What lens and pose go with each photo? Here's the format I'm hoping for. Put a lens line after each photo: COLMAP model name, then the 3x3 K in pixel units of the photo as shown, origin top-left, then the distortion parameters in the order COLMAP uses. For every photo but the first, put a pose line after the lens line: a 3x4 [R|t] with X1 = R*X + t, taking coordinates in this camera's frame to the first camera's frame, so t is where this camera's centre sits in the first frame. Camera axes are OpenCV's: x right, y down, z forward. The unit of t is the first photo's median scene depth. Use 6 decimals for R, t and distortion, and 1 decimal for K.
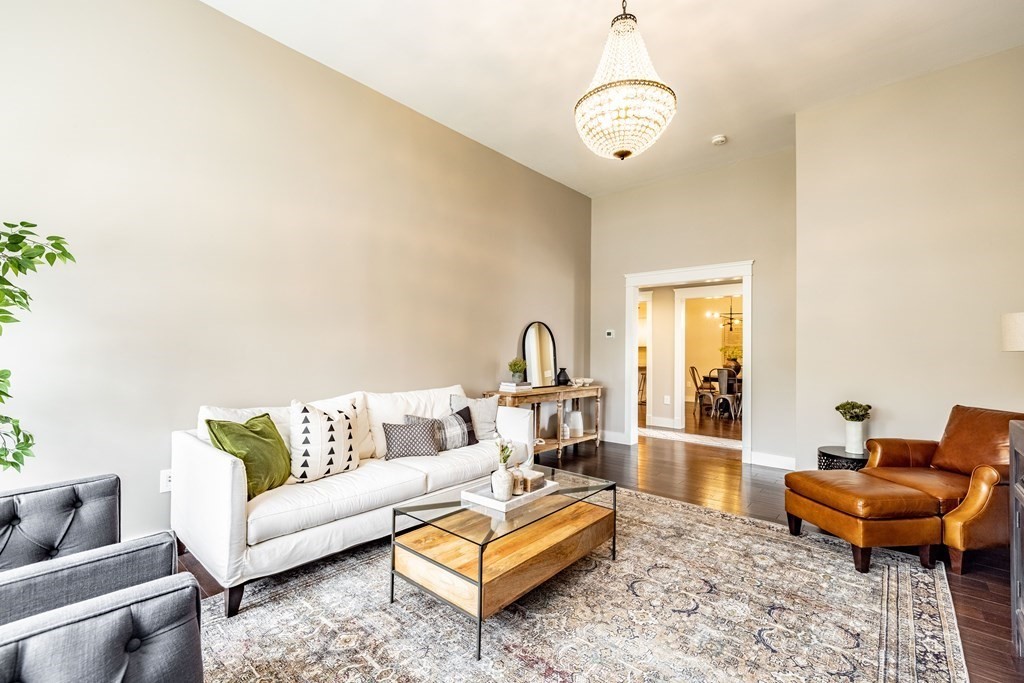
lens RADIAL K [[439.1, 0, 512.0], [0, 439.1, 341.5], [0, 0, 1]] dist [0.000726, 0.000062]
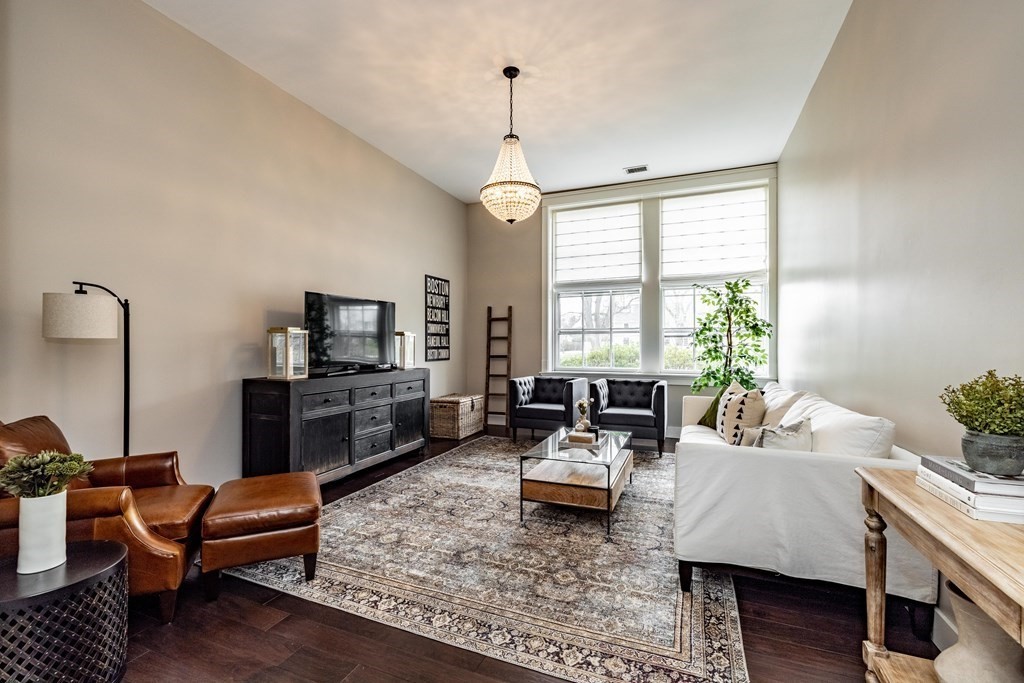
lens RADIAL K [[439.1, 0, 512.0], [0, 439.1, 341.5], [0, 0, 1]] dist [0.000726, 0.000062]
pose [[-0.945931, -0.015392, -0.324002, 0.648424], [-0.005979, 0.999531, -0.030031, 0.053605], [0.324312, -0.026470, -0.945580, 2.129648]]
